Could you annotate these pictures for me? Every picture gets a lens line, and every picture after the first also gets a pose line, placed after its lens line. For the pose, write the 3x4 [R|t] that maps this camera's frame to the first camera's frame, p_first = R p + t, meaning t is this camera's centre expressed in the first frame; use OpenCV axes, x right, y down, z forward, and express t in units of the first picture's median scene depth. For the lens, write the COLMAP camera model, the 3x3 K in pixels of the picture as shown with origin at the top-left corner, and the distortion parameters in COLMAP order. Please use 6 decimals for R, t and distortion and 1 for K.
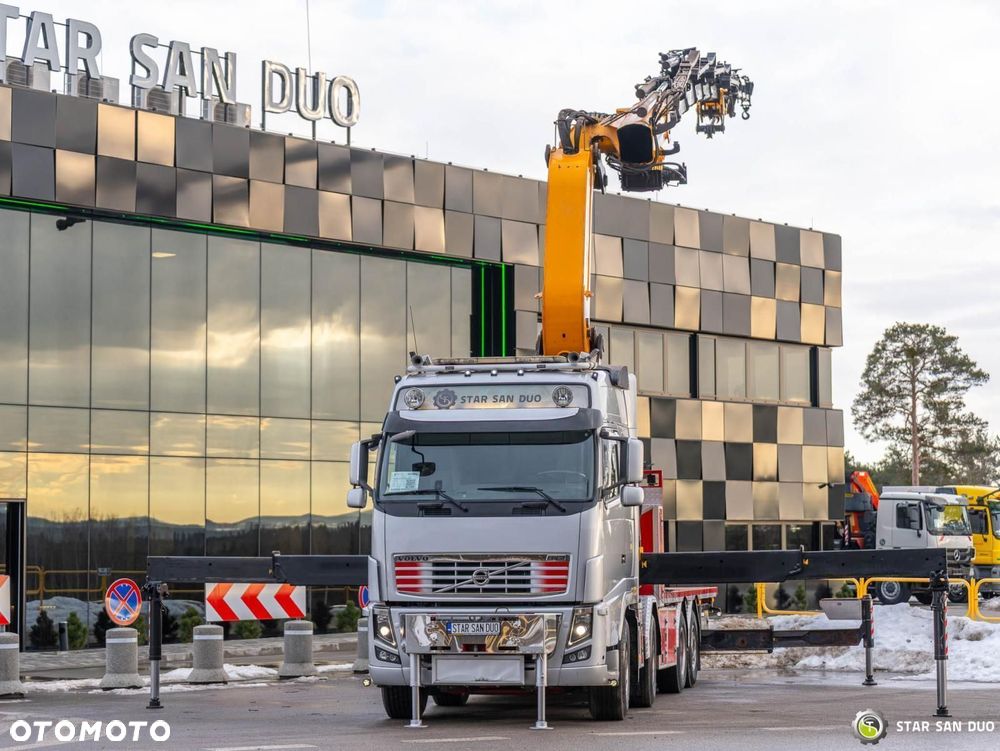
lens RADIAL K [[2126.5, 0, 500.0], [0, 2126.5, 375.5], [0, 0, 1]] dist [-0.020632, 0.038557]
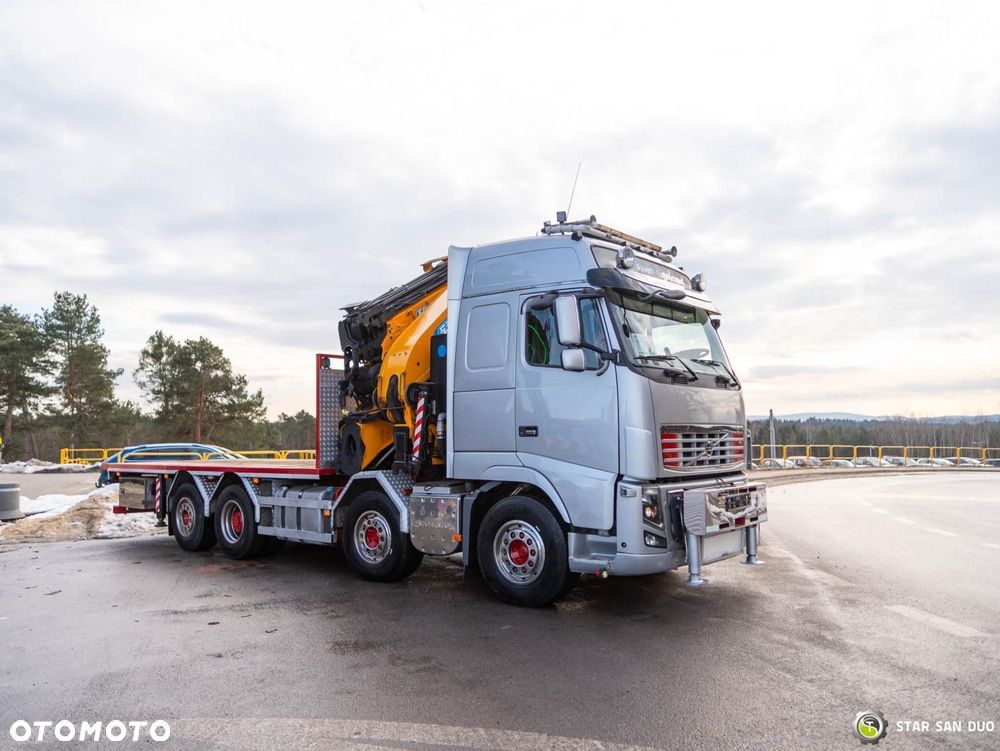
lens RADIAL K [[754.8, 0, 499.0], [0, 754.8, 393.6], [0, 0, 1]] dist [0.000464, 0.003514]
pose [[0.545292, 0.041348, 0.837226, -0.349285], [-0.058298, 0.998235, -0.011330, 0.078377], [-0.836217, -0.042630, 0.546740, 0.881904]]
